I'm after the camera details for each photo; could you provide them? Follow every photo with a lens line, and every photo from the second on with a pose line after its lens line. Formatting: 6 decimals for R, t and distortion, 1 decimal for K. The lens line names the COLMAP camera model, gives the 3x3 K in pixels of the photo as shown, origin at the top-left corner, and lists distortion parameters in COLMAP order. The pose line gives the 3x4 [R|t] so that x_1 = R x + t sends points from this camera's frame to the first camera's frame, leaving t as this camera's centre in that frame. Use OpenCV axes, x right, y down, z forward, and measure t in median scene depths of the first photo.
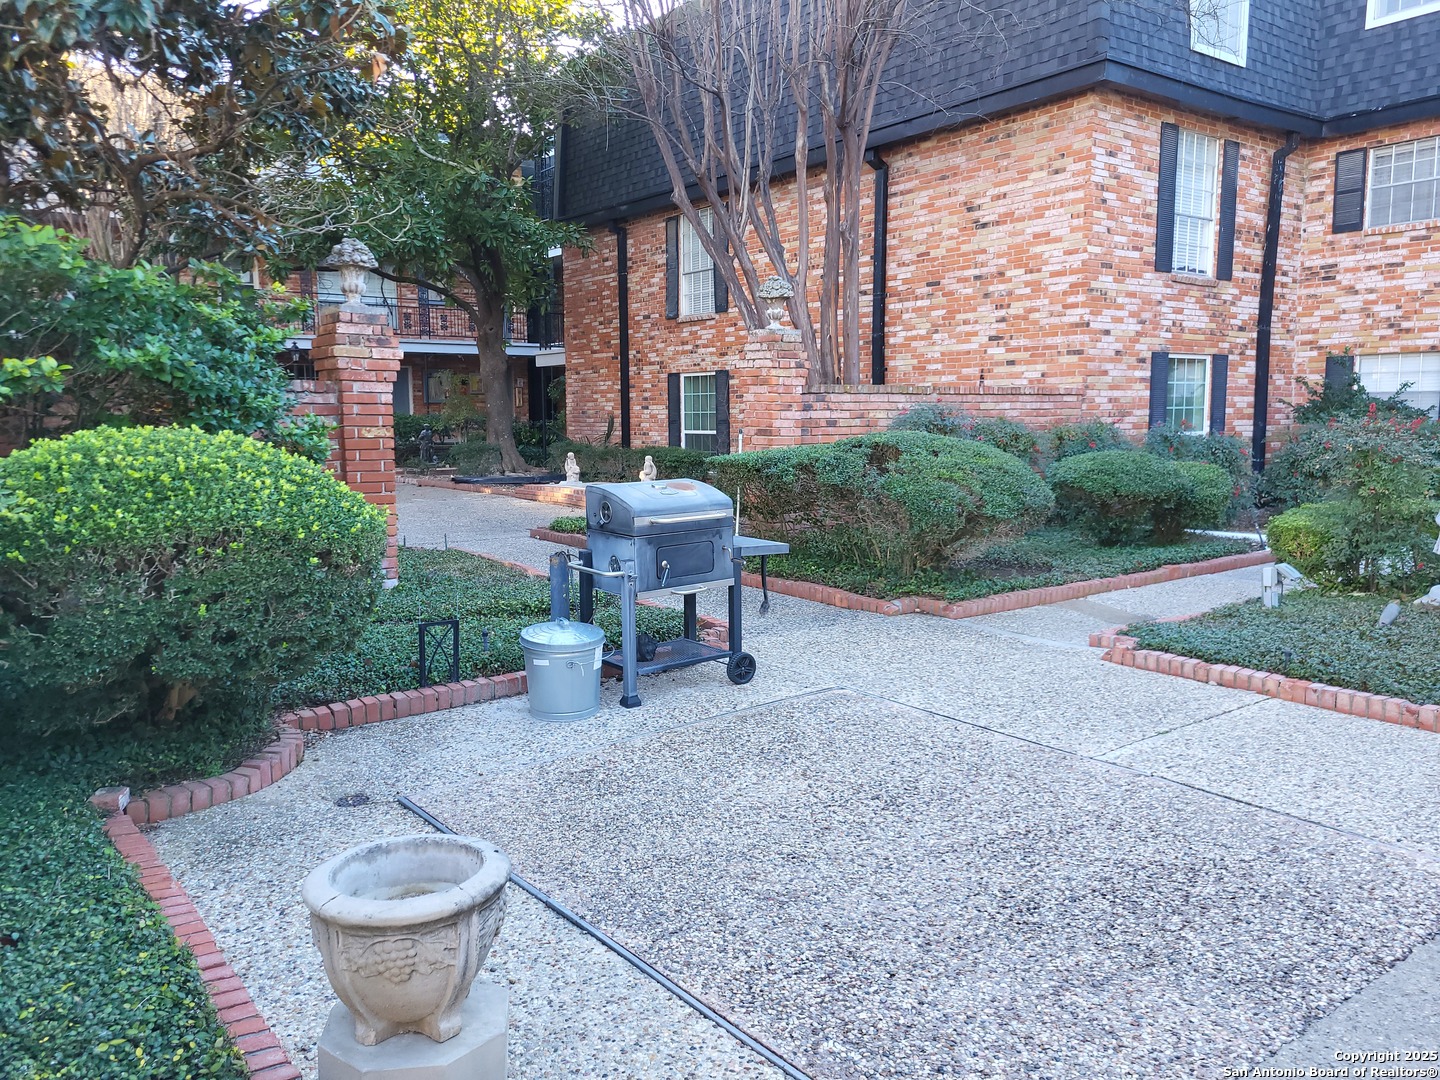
lens RADIAL K [[1094.8, 0, 718.8], [0, 1094.8, 539.4], [0, 0, 1]] dist [0.057235, -0.021827]
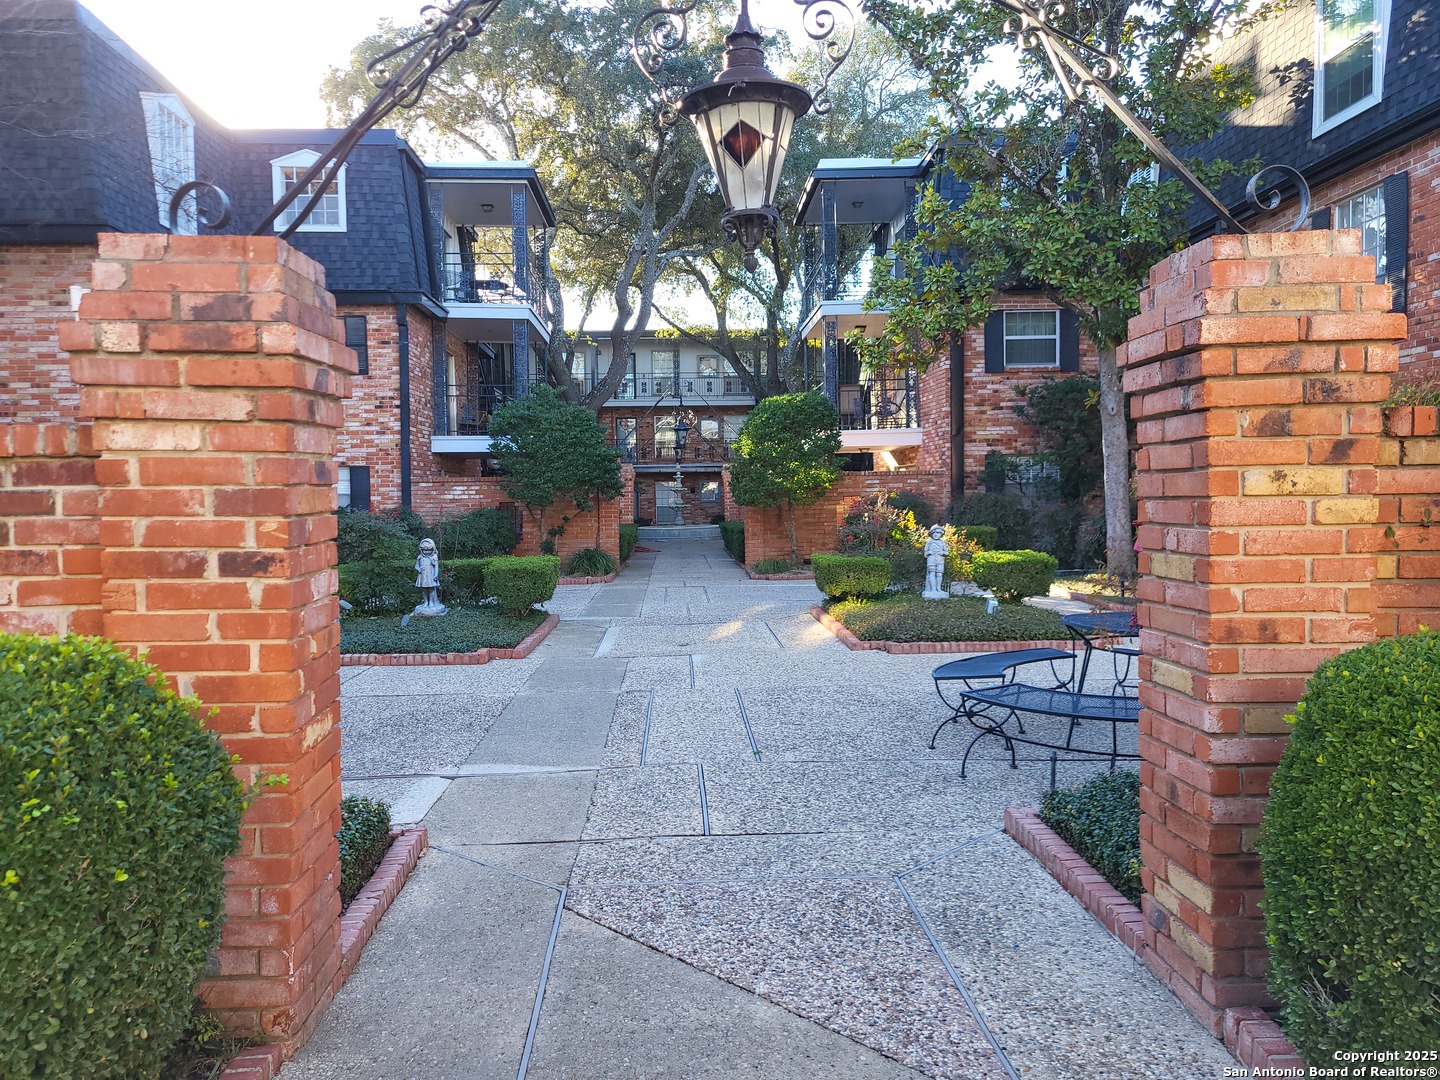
lens RADIAL K [[1094.8, 0, 719.1], [0, 1094.8, 538.4], [0, 0, 1]] dist [0.057235, -0.021827]
pose [[0.574117, -0.029094, 0.818257, -0.253530], [0.105204, 0.993706, -0.038482, 0.027310], [-0.811987, 0.108177, 0.573564, -0.195568]]
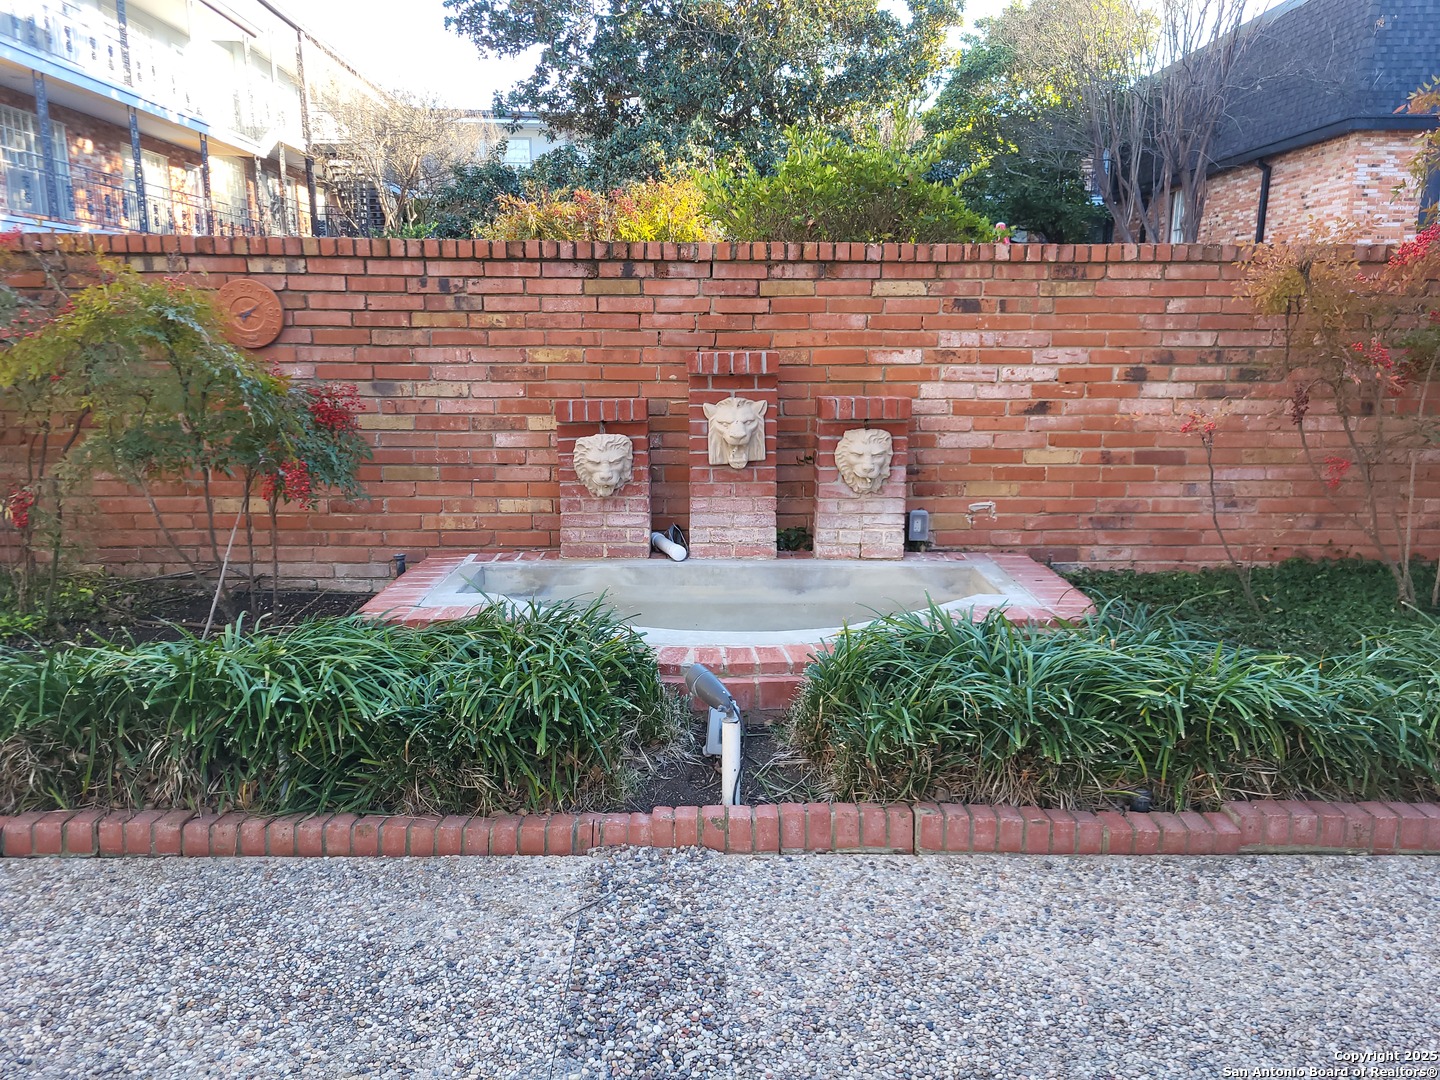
lens RADIAL K [[1094.8, 0, 719.7], [0, 1094.8, 539.6], [0, 0, 1]] dist [0.057235, -0.021827]
pose [[0.811902, 0.129312, -0.569292, 0.567349], [-0.085832, 0.991003, 0.102692, 0.119315], [0.577449, -0.034513, 0.815697, -0.936739]]
